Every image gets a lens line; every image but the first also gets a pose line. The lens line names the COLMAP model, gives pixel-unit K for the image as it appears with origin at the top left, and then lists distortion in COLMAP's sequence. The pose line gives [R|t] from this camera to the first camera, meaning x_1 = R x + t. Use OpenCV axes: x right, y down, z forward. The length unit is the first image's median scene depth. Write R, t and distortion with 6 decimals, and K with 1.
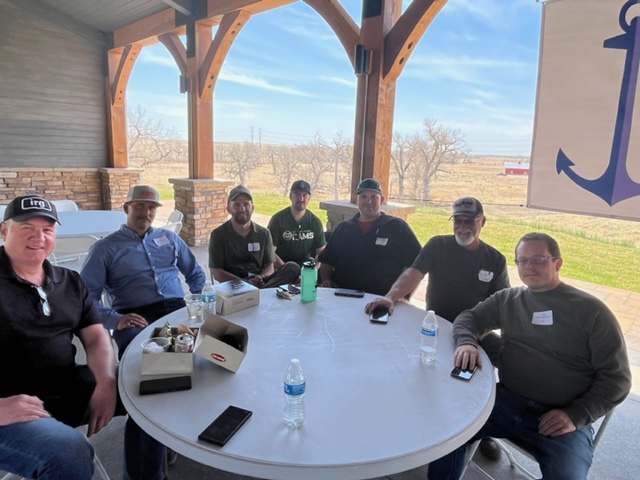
lens RADIAL K [[432.9, 0, 320.0], [0, 432.9, 240.0], [0, 0, 1]] dist [-0.006076, -0.000327]
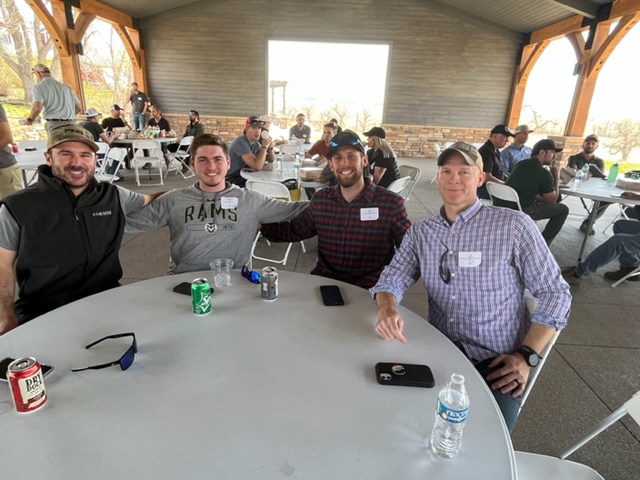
lens RADIAL K [[390.1, 0, 320.0], [0, 390.1, 240.0], [0, 0, 1]] dist [-0.001078, -0.000837]
pose [[0.668105, 0.233305, -0.706544, 0.141891], [-0.167602, 0.972354, 0.162593, 0.106561], [0.724945, 0.009789, 0.688738, -0.440340]]
